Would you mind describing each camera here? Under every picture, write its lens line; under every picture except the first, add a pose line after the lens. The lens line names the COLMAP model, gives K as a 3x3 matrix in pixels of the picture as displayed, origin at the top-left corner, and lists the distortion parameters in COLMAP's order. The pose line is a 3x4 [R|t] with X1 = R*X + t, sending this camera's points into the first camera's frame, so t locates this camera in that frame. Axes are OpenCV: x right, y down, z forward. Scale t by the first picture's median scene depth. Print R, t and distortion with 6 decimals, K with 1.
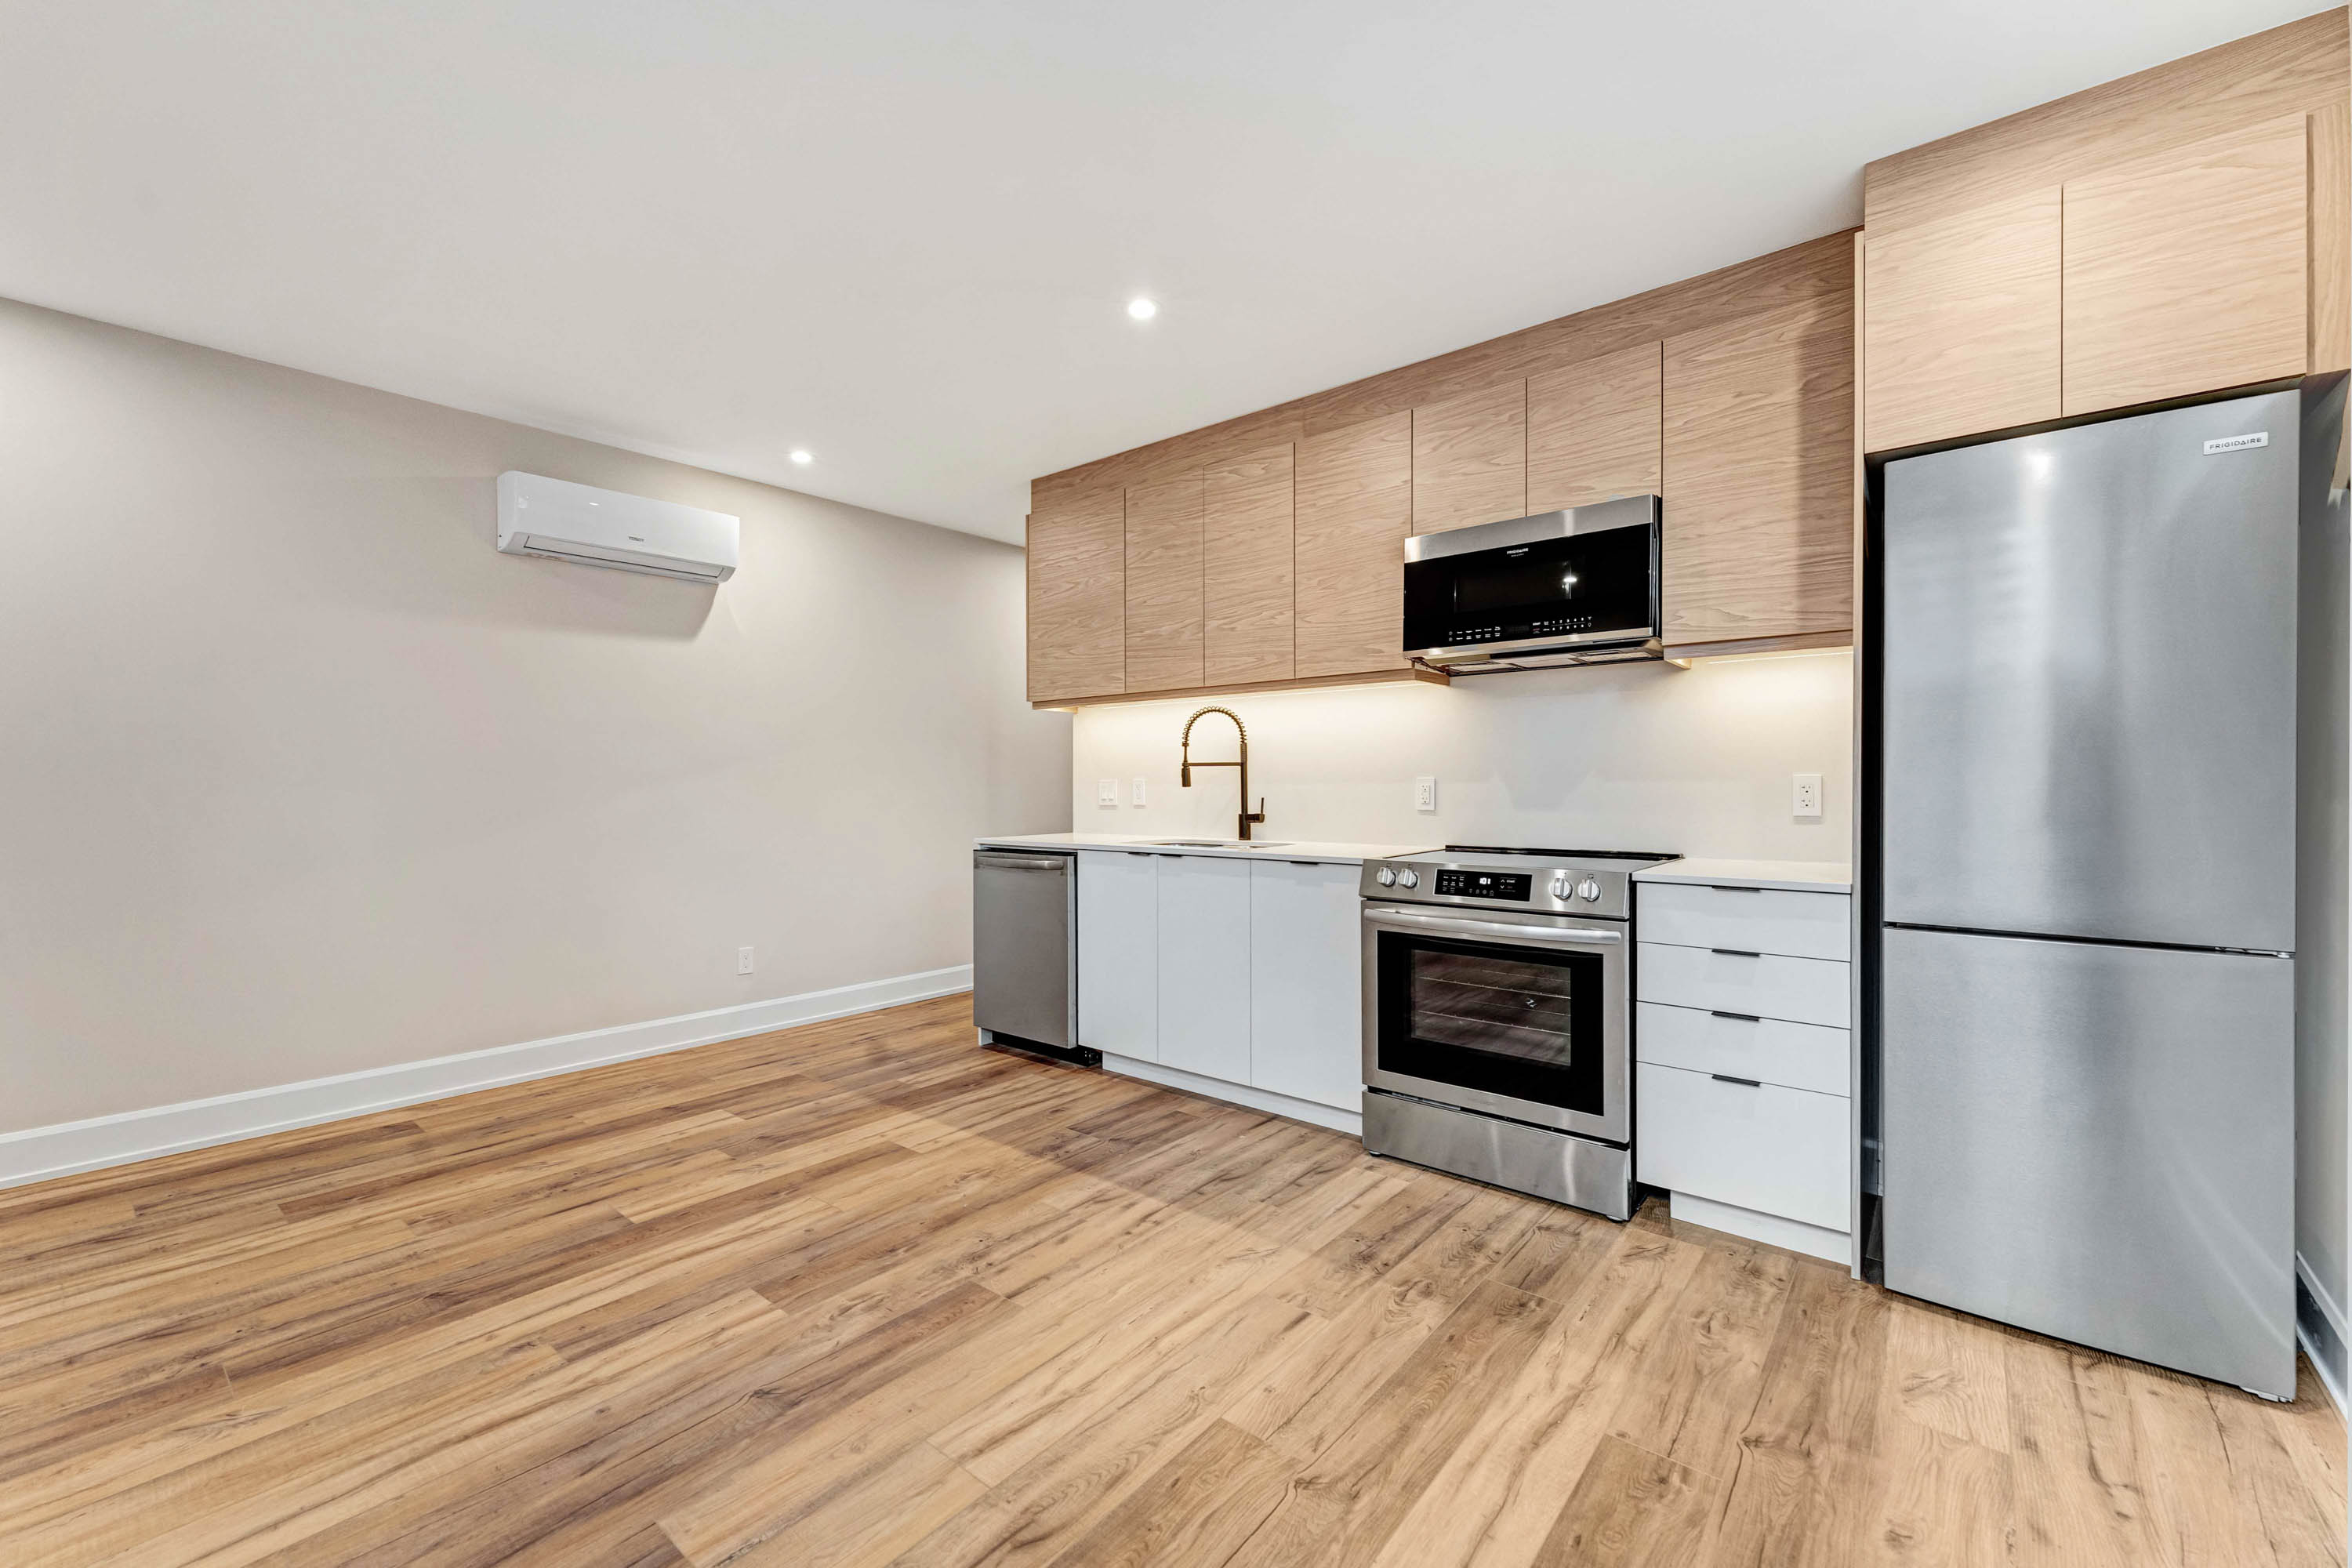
lens RADIAL K [[959.4, 0, 1171.1], [0, 959.4, 780.4], [0, 0, 1]] dist [0.003486, 0.000305]
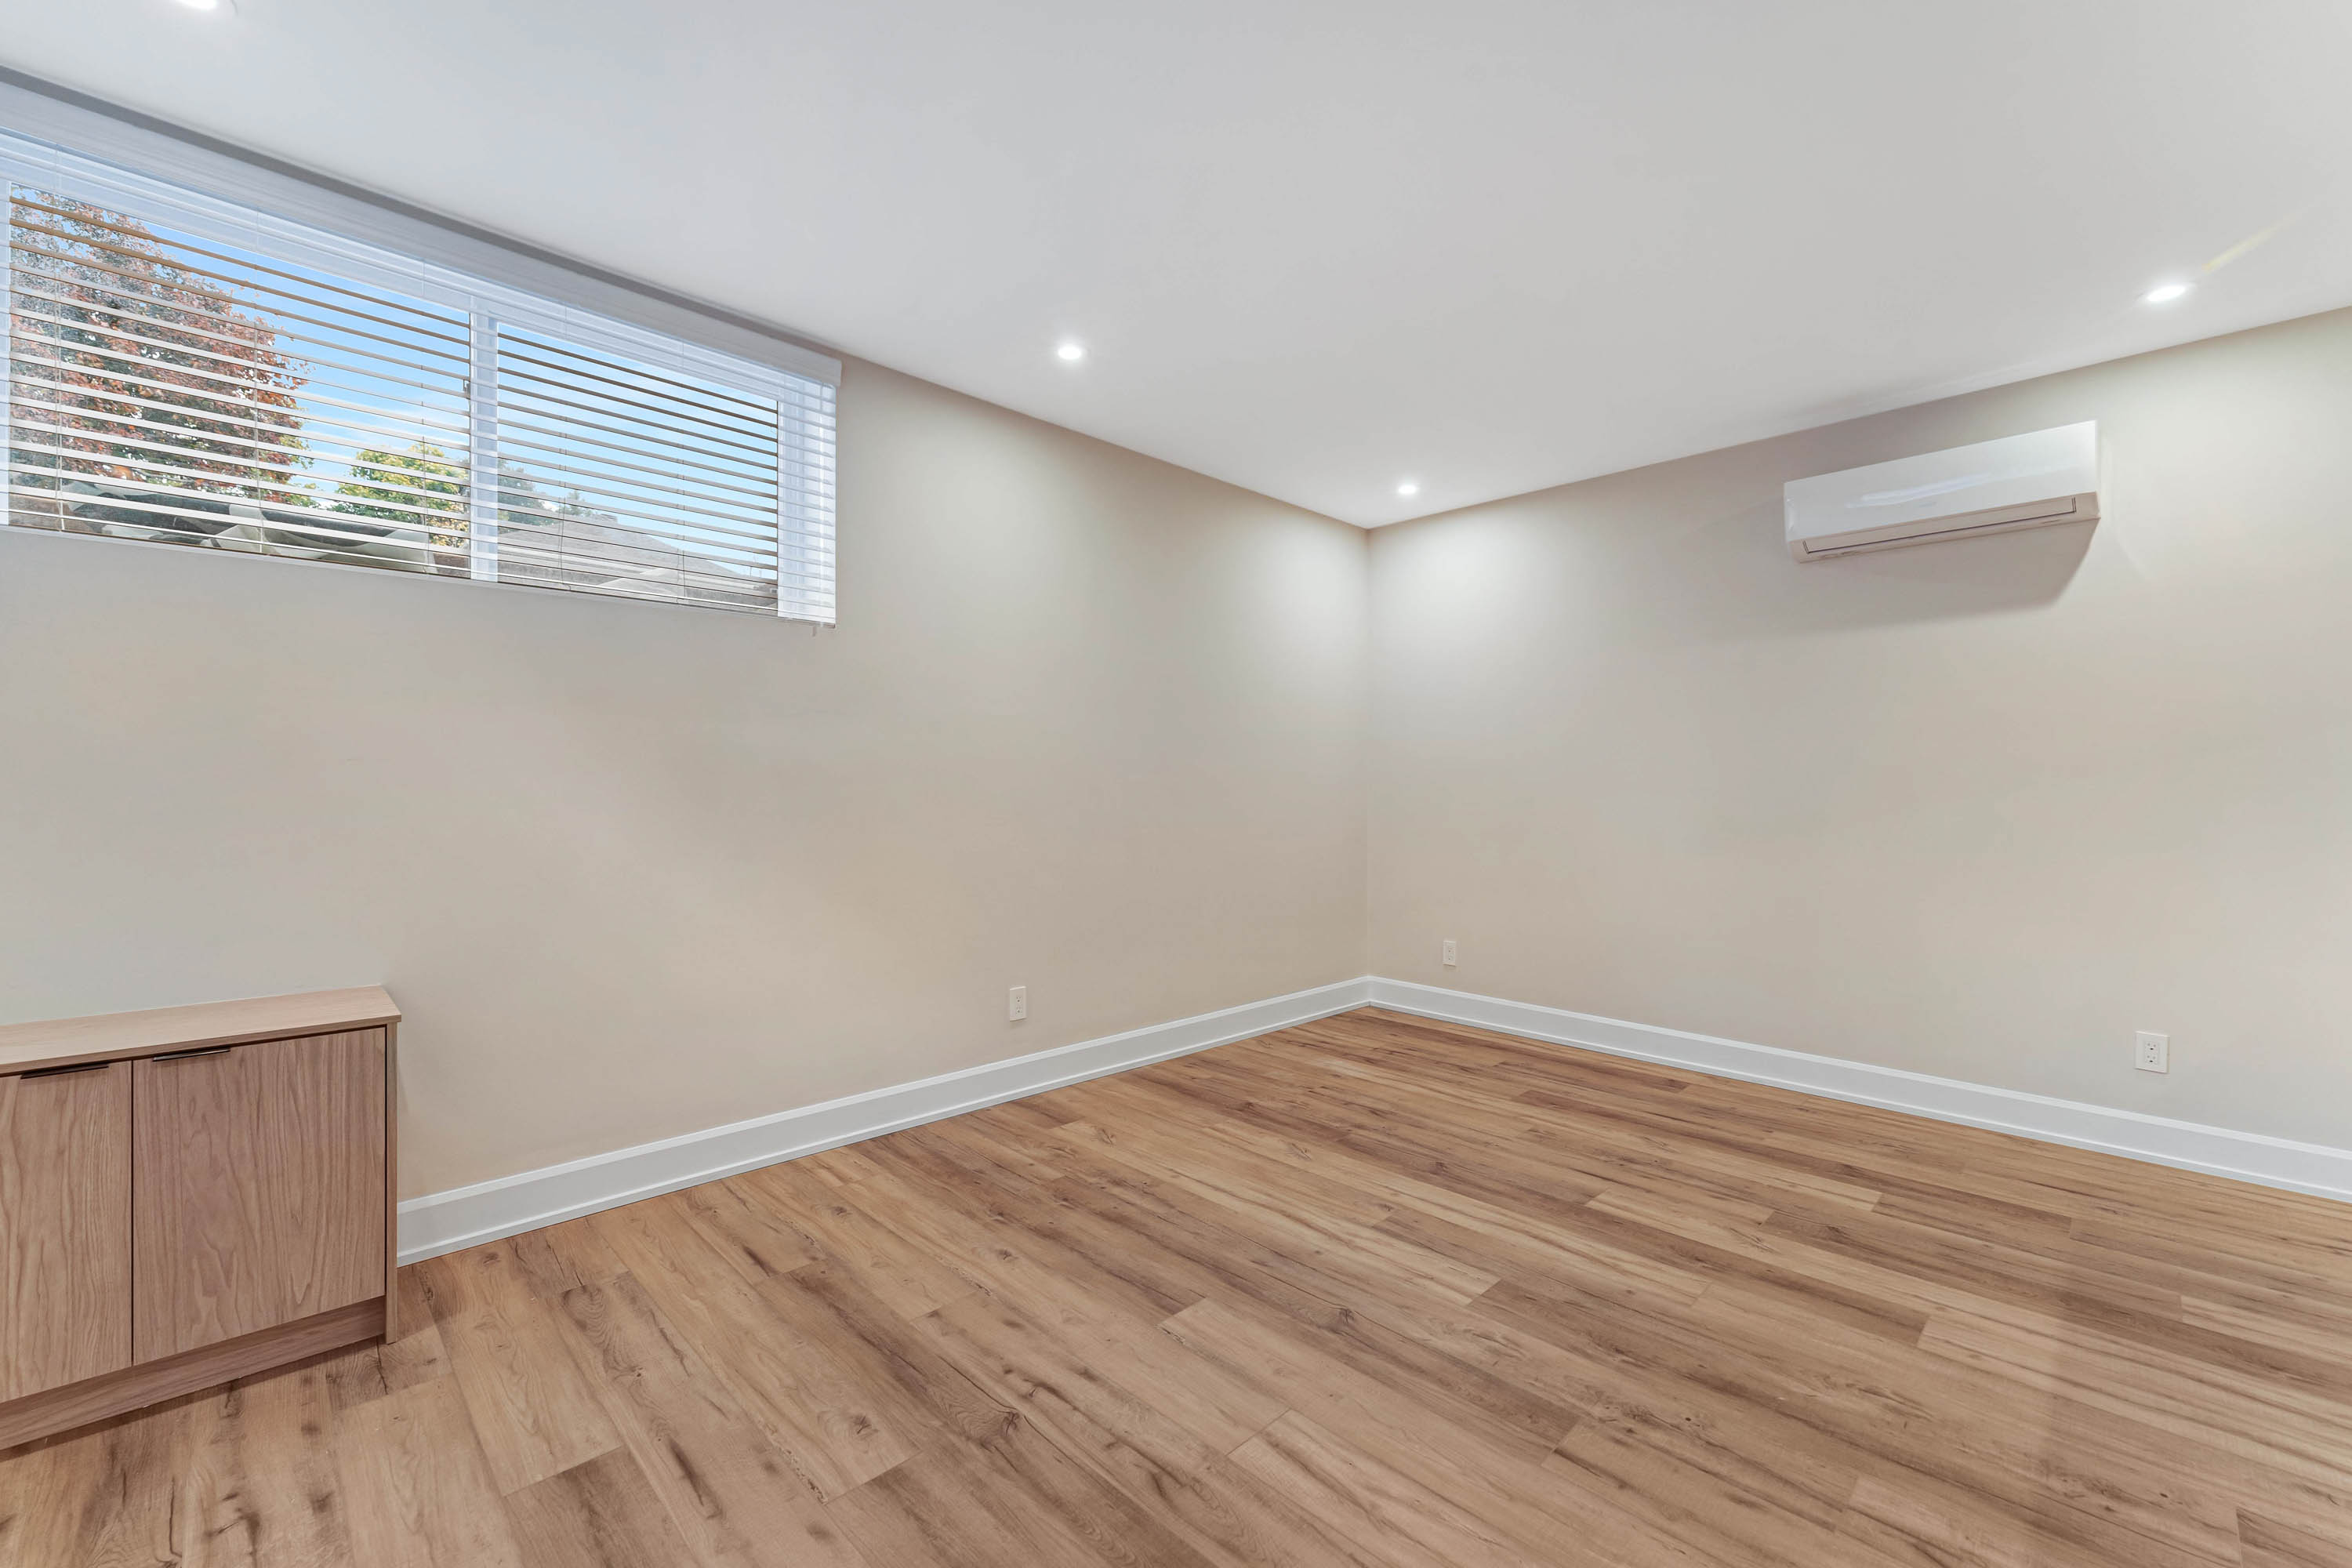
lens RADIAL K [[959.4, 0, 1171.1], [0, 959.4, 780.4], [0, 0, 1]] dist [0.003486, 0.000305]
pose [[-0.098432, -0.004925, -0.995132, 0.504140], [-0.002241, 0.999986, -0.004728, -0.002465], [0.995141, 0.001765, -0.098442, 0.598168]]
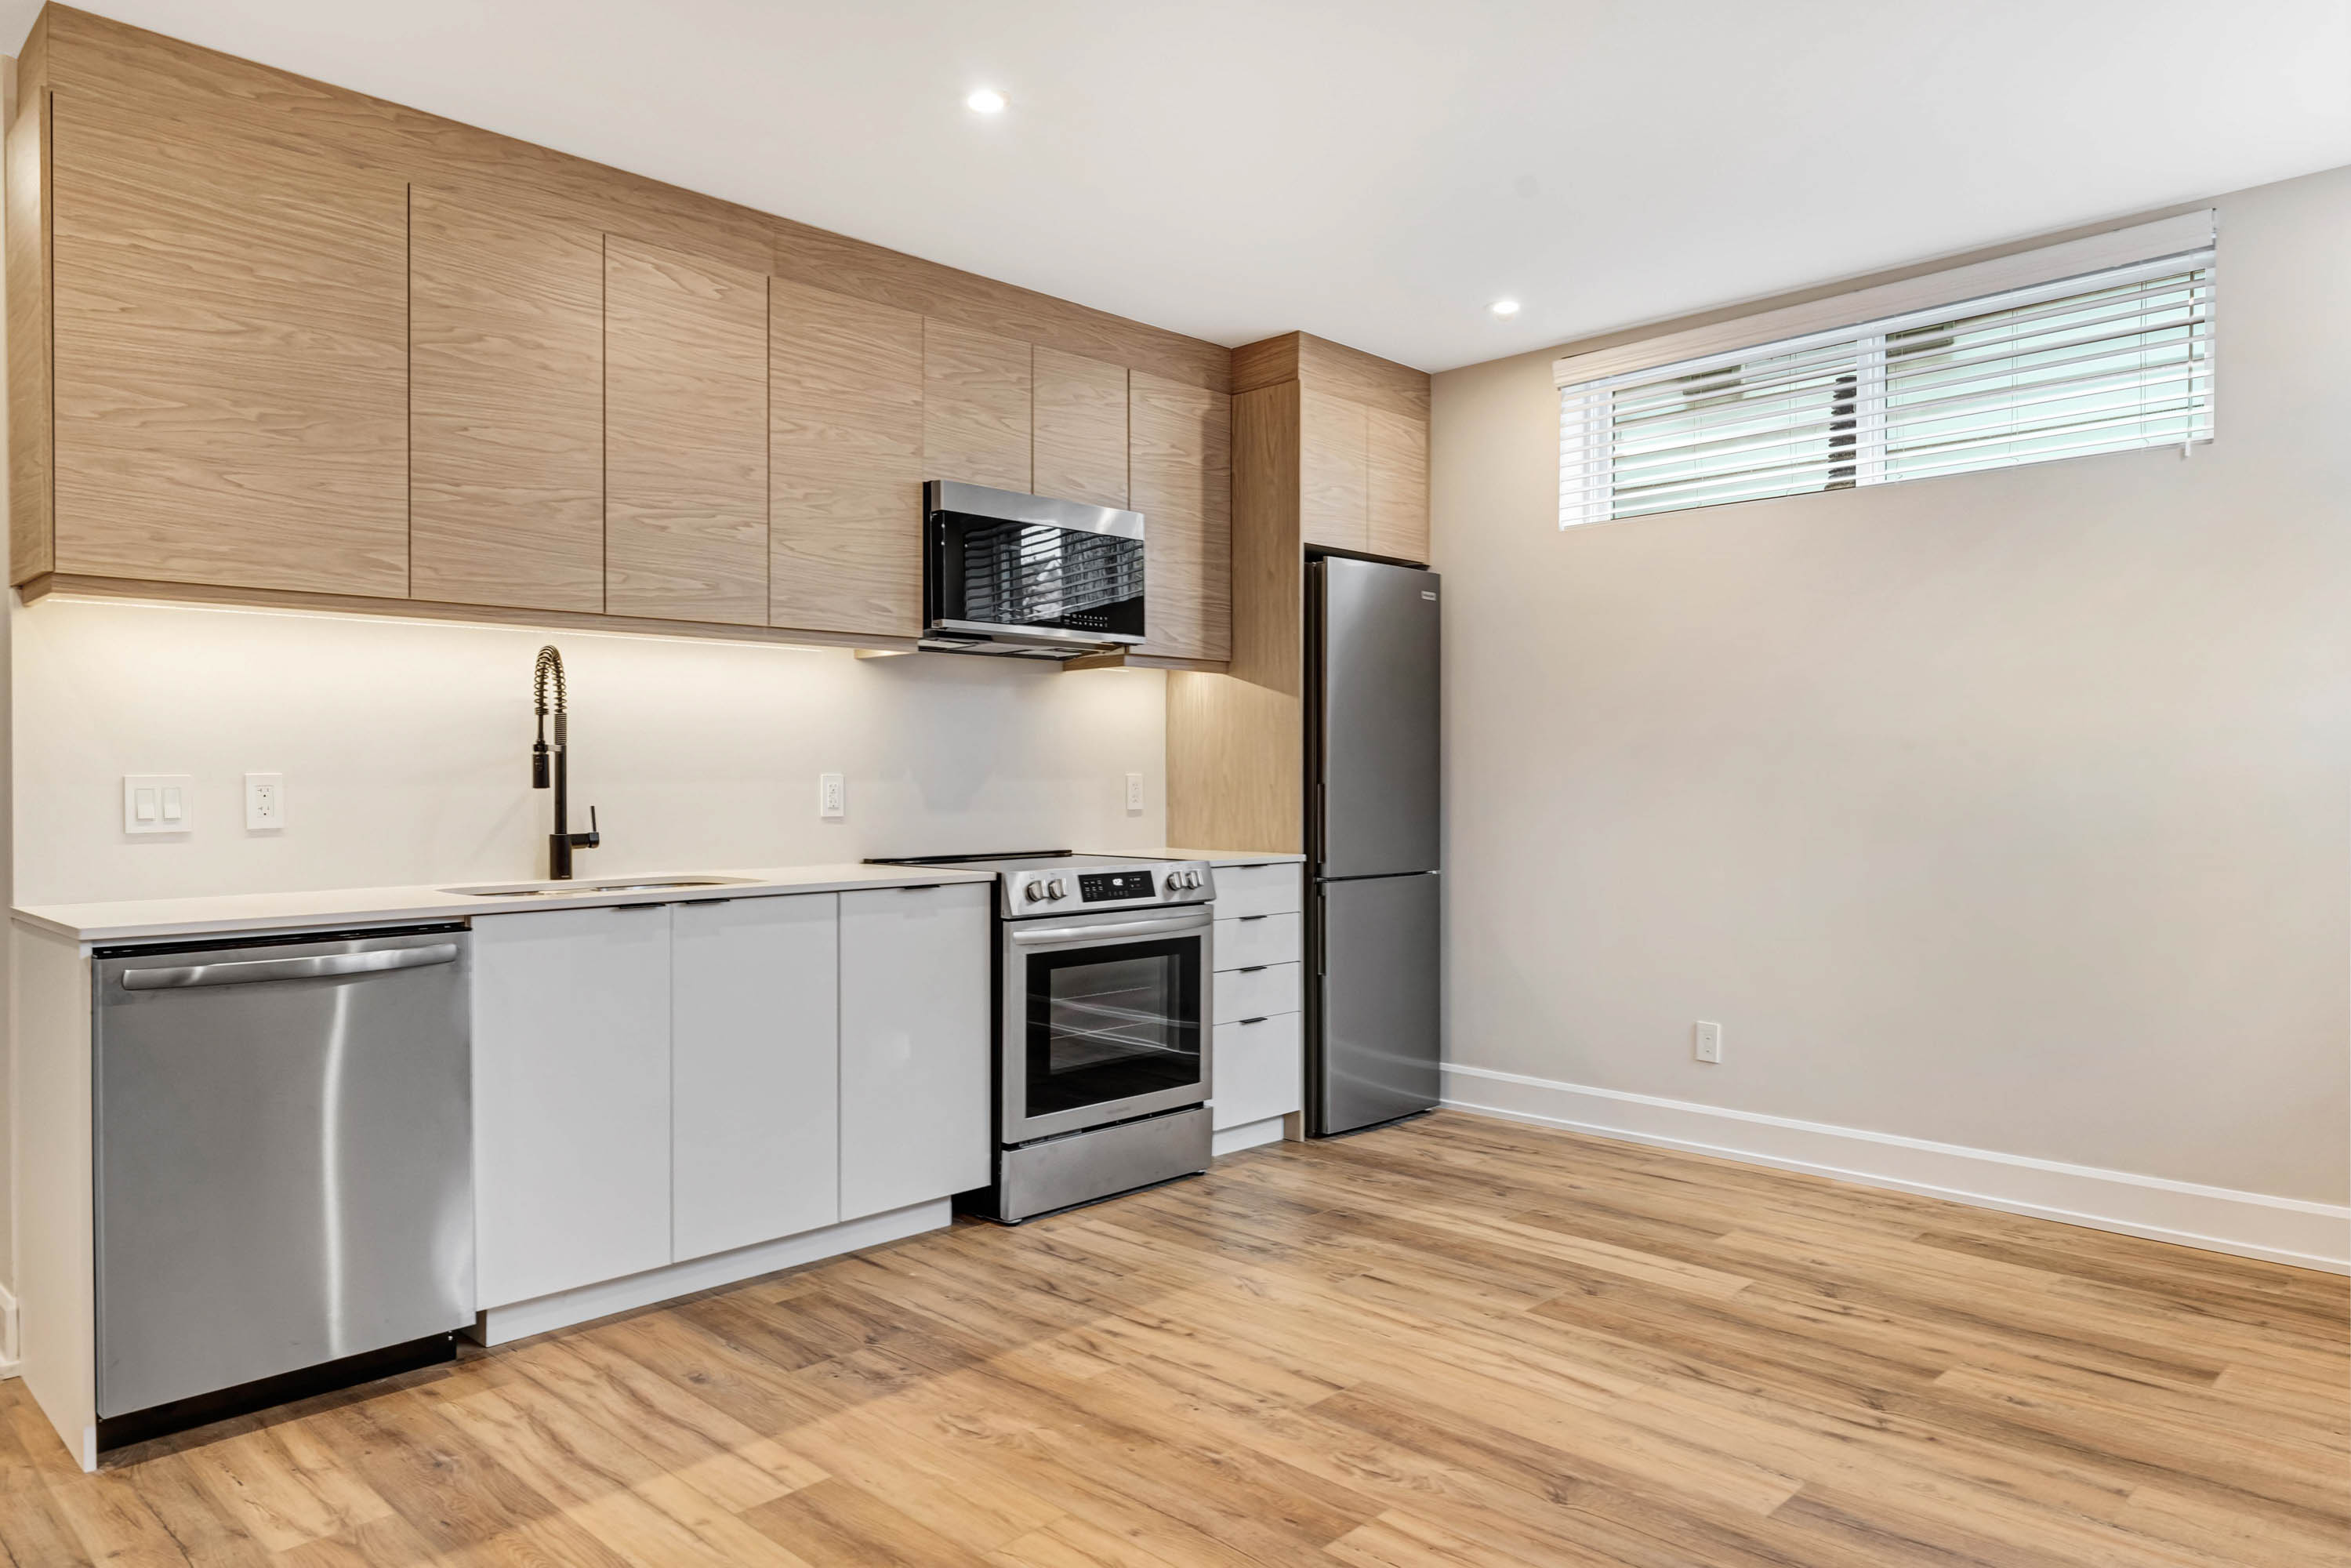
lens RADIAL K [[1512.0, 0, 1175.5], [0, 1512.0, 784.0], [0, 0, 1]] dist [-0.002242, 0.001317]
pose [[0.083052, 0.000899, 0.996545, -1.176720], [0.000687, 0.999999, -0.000959, 0.007877], [-0.996545, 0.000764, 0.083052, 0.811214]]
